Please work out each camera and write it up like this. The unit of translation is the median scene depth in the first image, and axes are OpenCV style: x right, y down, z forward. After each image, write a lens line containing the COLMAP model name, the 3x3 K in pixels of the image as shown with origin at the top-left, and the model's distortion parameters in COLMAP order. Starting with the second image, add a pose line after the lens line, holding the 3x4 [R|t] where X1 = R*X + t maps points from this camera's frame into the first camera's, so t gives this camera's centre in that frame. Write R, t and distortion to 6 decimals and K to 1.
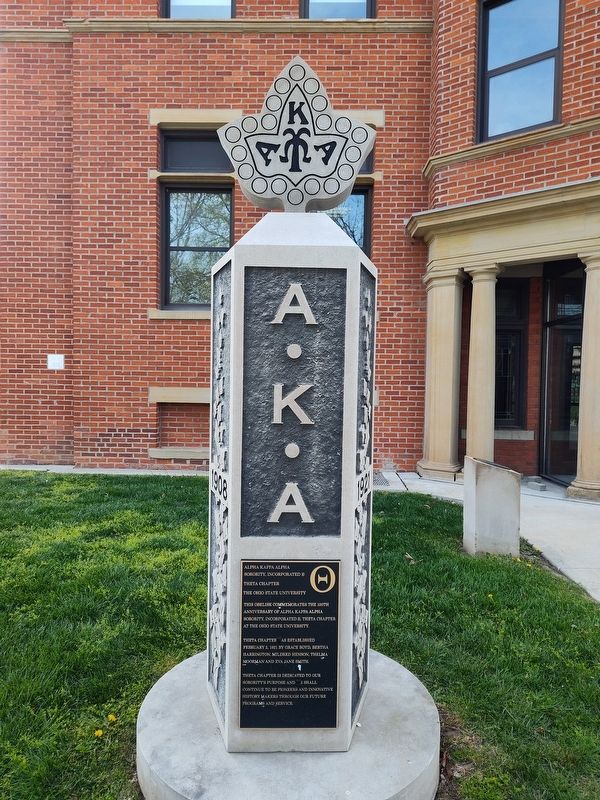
lens RADIAL K [[551.6, 0, 311.6], [0, 551.6, 387.4], [0, 0, 1]] dist [0.032966, -0.042925]
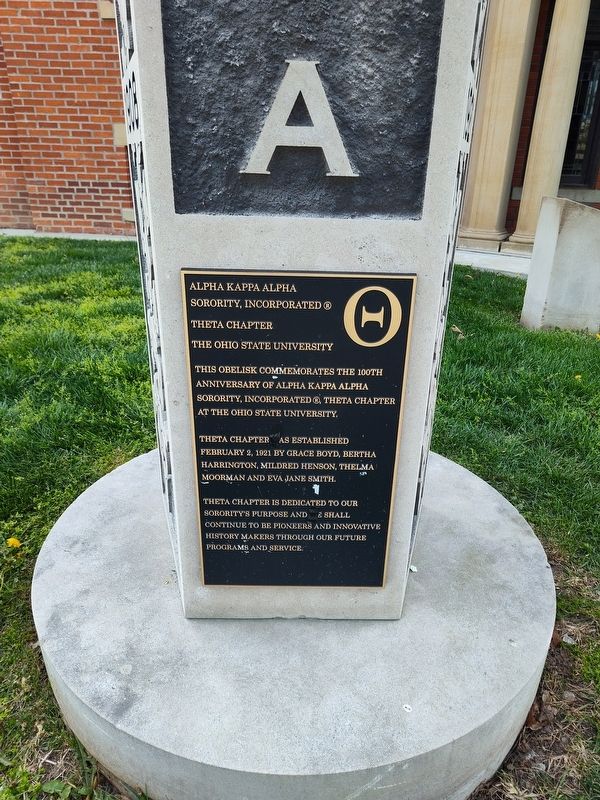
lens RADIAL K [[551.6, 0, 302.0], [0, 551.6, 401.6], [0, 0, 1]] dist [0.032966, -0.042925]
pose [[0.999578, 0.015371, -0.024633, -0.018965], [-0.004903, 0.925556, 0.378578, 0.196708], [0.028618, -0.378297, 0.925242, 0.460817]]
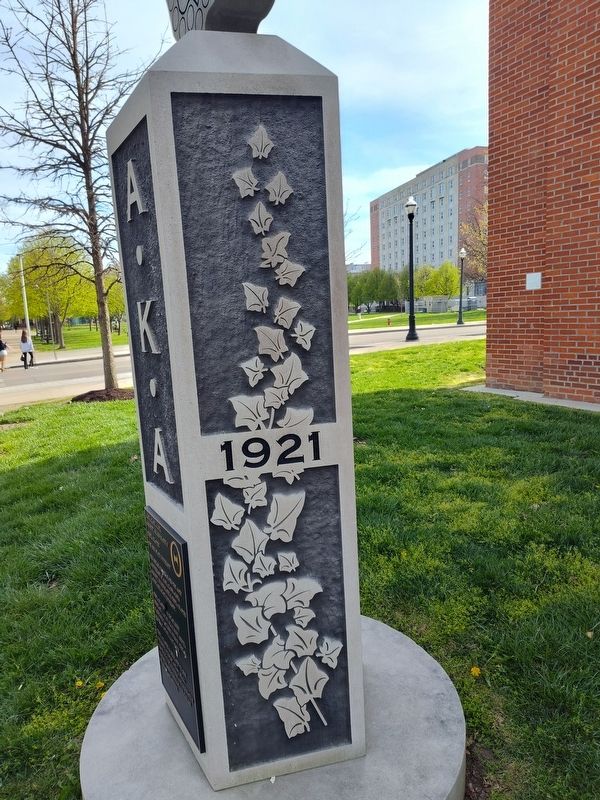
lens RADIAL K [[551.6, 0, 295.7], [0, 551.6, 397.8], [0, 0, 1]] dist [0.032966, -0.042925]
pose [[0.465990, 0.091348, -0.880062, 0.591007], [0.046301, 0.990776, 0.127355, 0.032533], [0.883578, -0.100094, 0.457462, 0.659838]]
